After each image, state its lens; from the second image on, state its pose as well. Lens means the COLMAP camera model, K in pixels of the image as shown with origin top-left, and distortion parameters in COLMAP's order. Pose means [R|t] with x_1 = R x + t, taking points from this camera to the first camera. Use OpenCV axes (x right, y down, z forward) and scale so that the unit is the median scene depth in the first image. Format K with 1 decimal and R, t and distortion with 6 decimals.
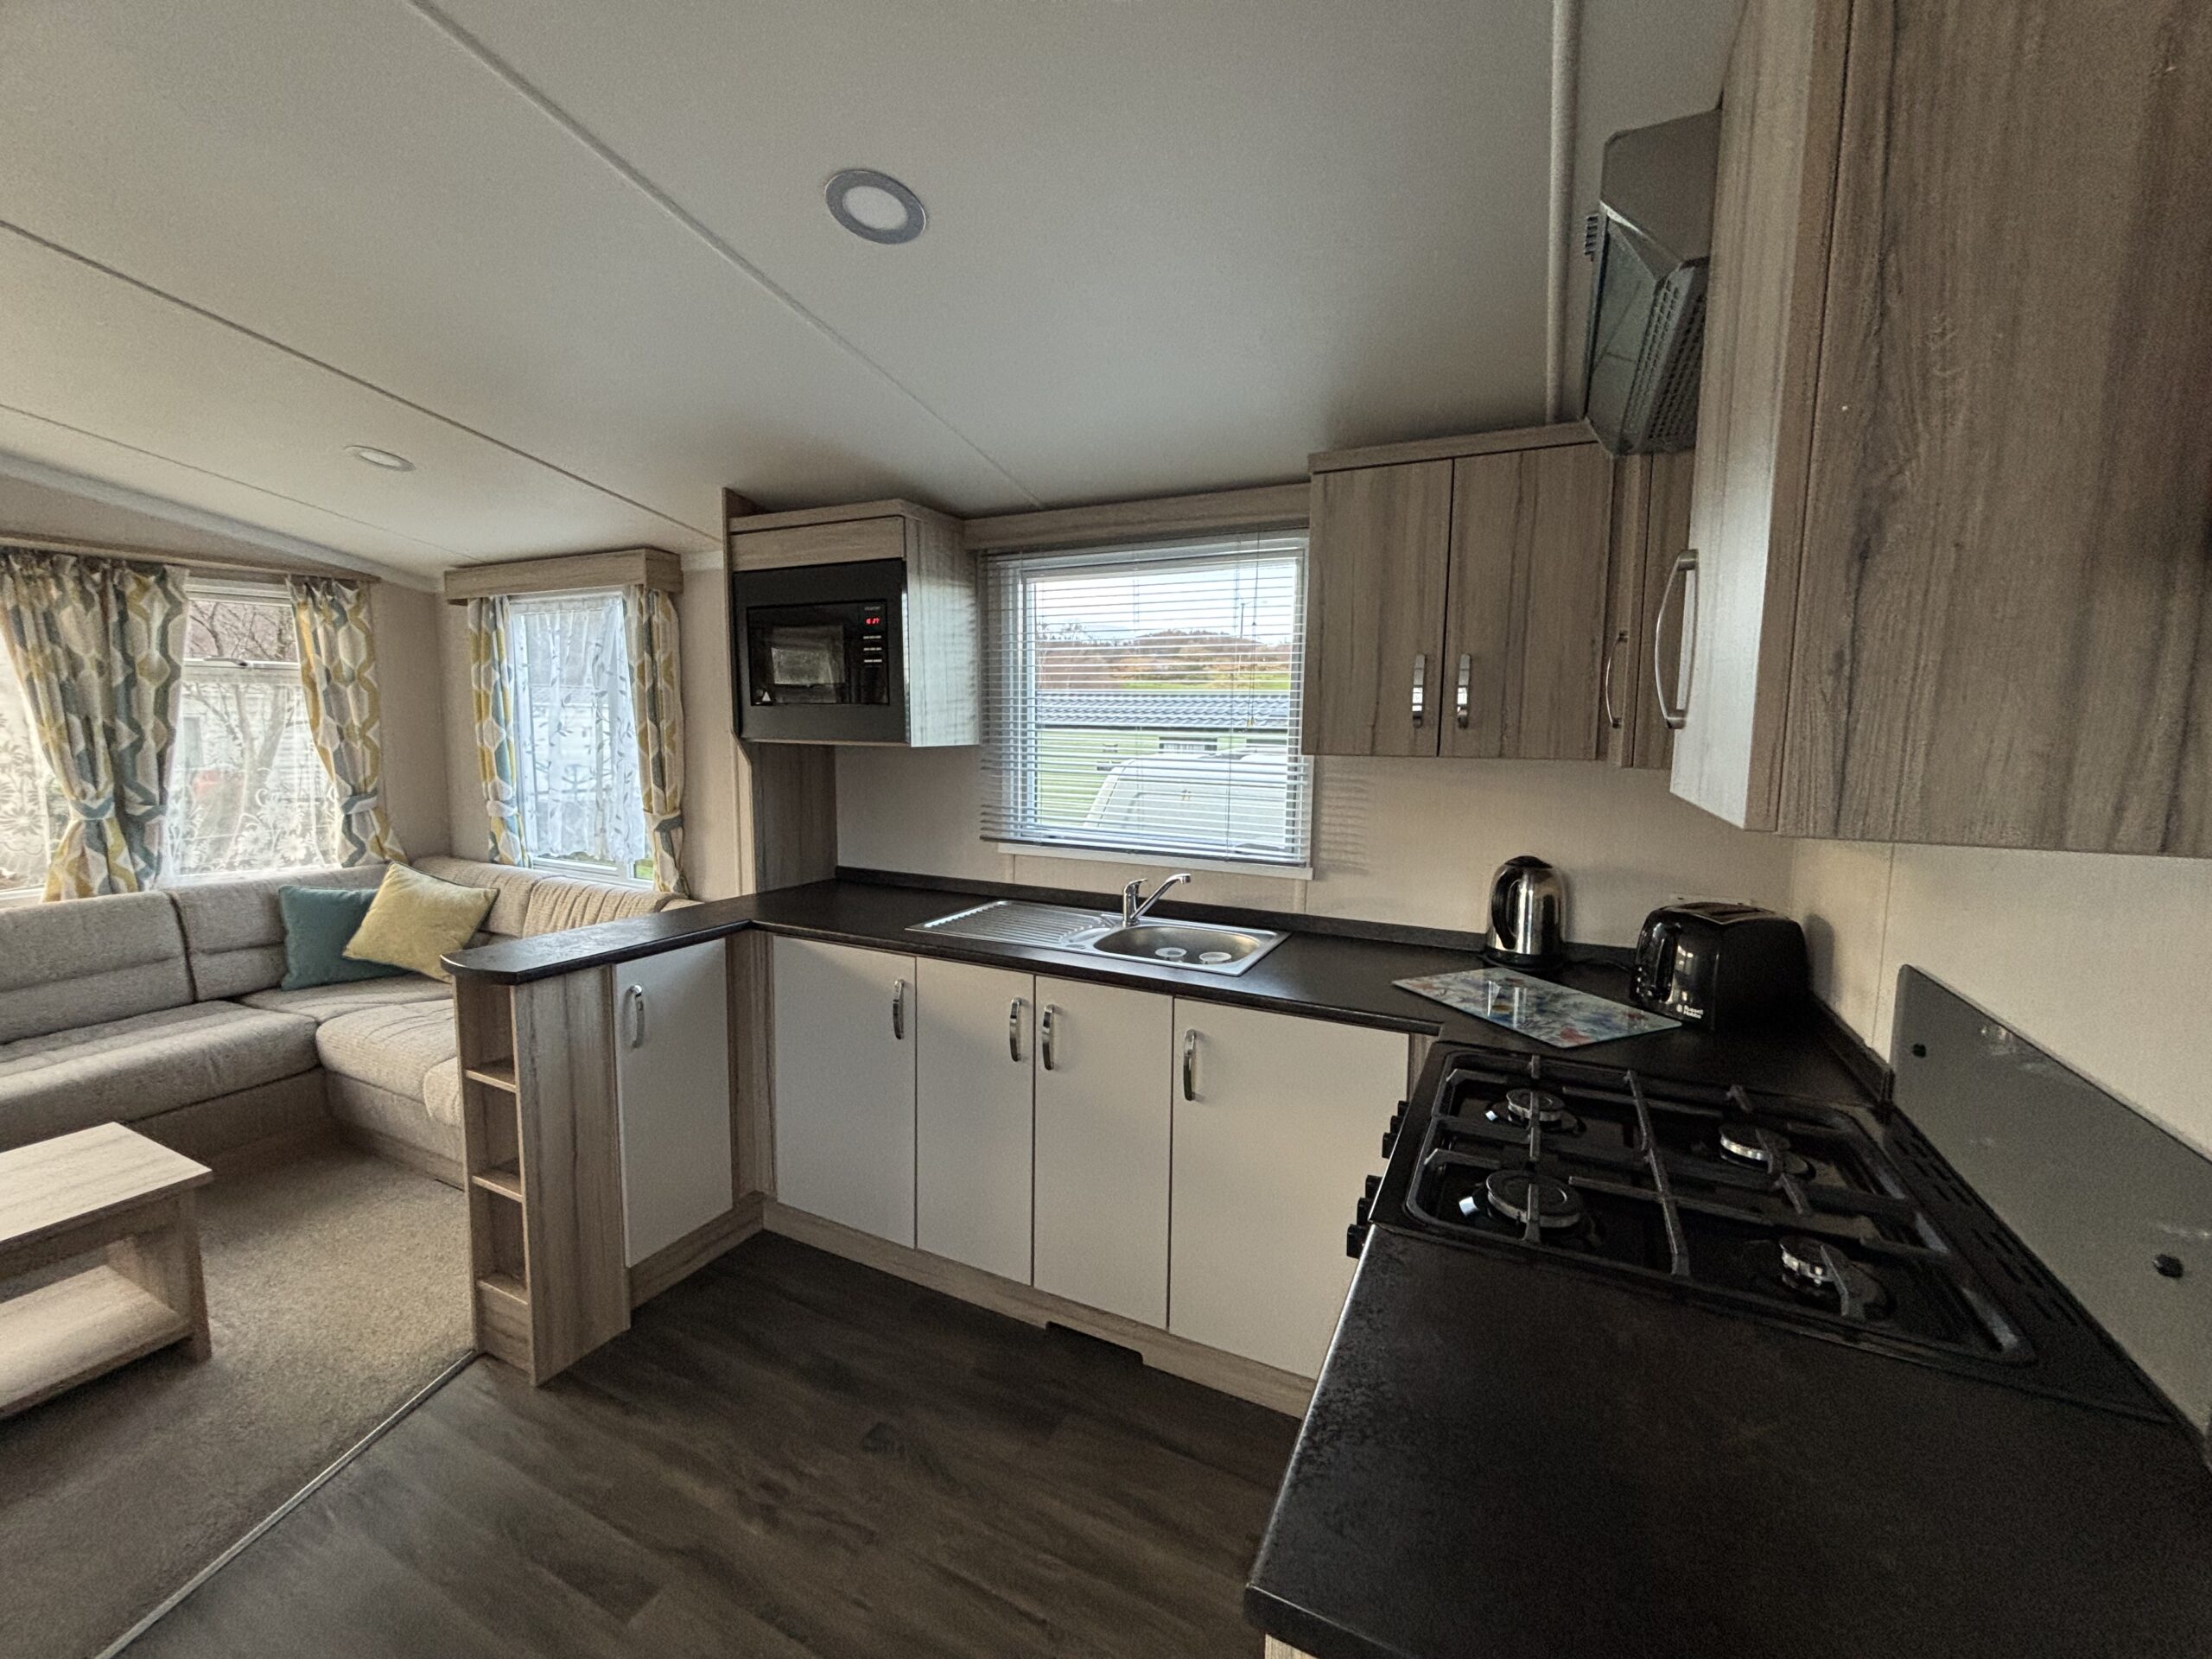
lens RADIAL K [[893.5, 0, 1106.0], [0, 893.5, 829.5], [0, 0, 1]] dist [0.002231, 0.000492]
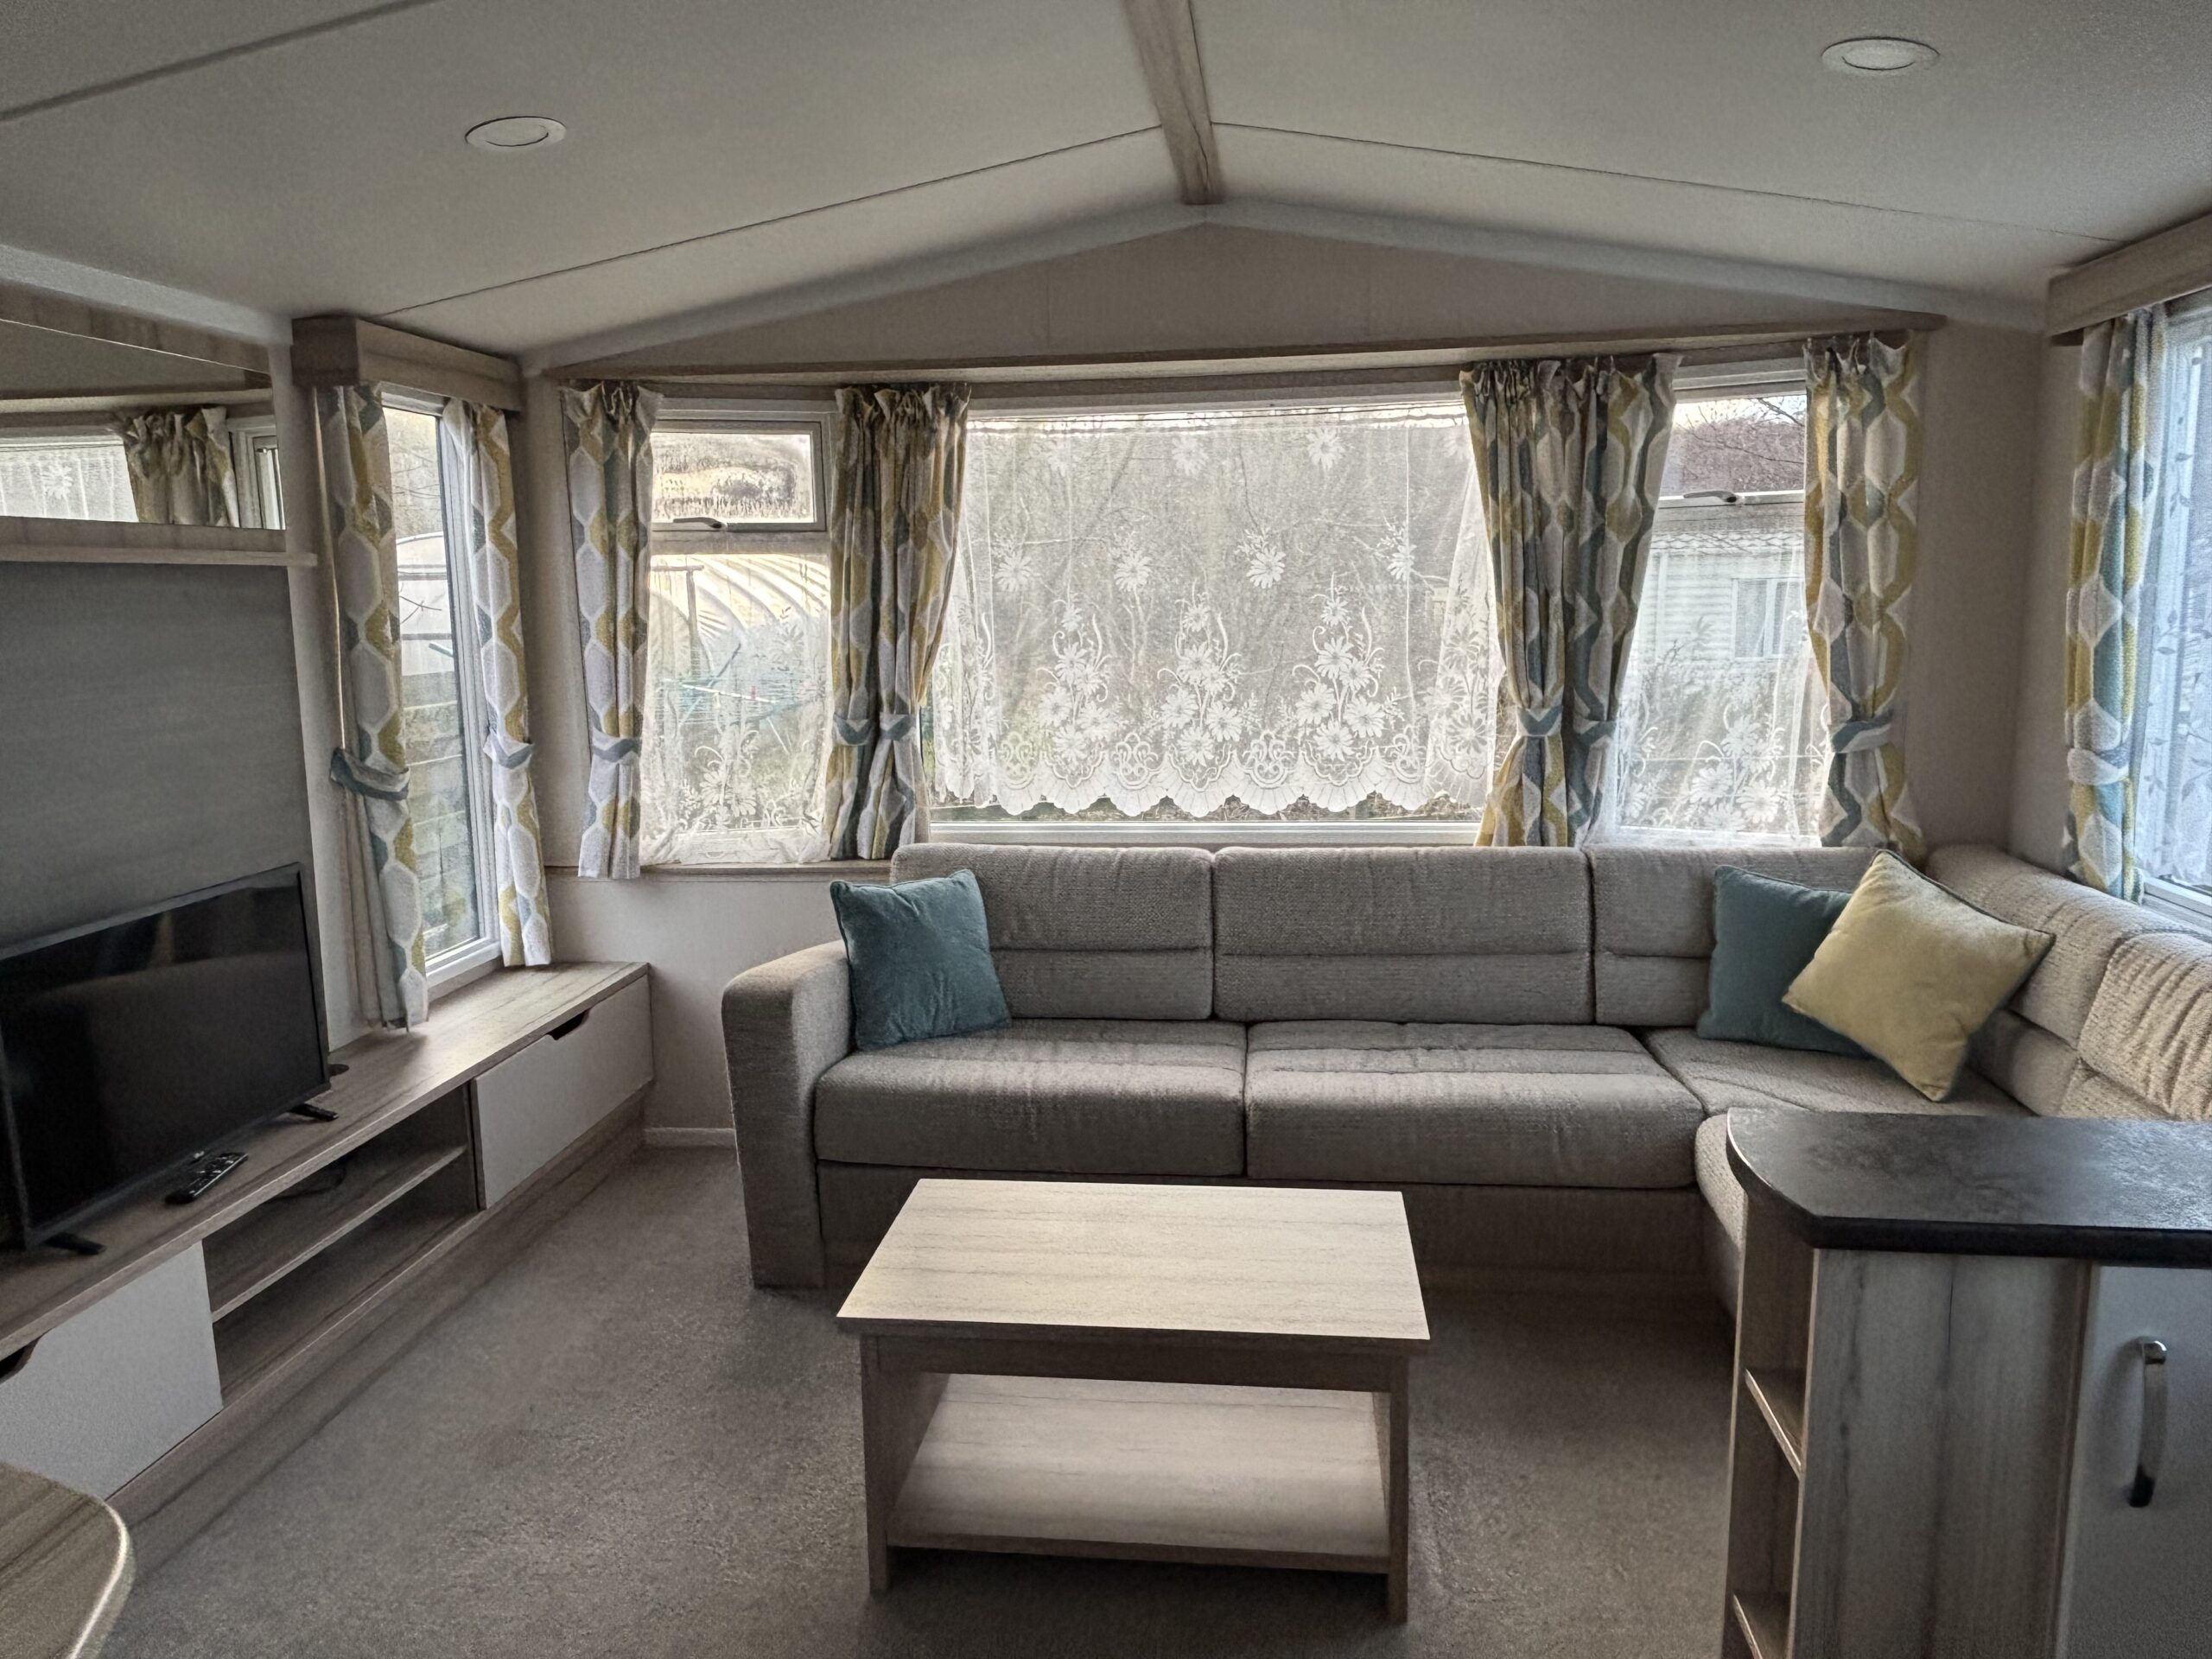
lens RADIAL K [[1564.0, 0, 1106.0], [0, 1564.0, 829.5], [0, 0, 1]] dist [0.039303, -0.049830]
pose [[0.331131, 0.126765, -0.935031, -0.065998], [-0.088023, 0.990763, 0.103149, -0.033716], [0.939470, 0.048149, 0.339231, 0.243026]]
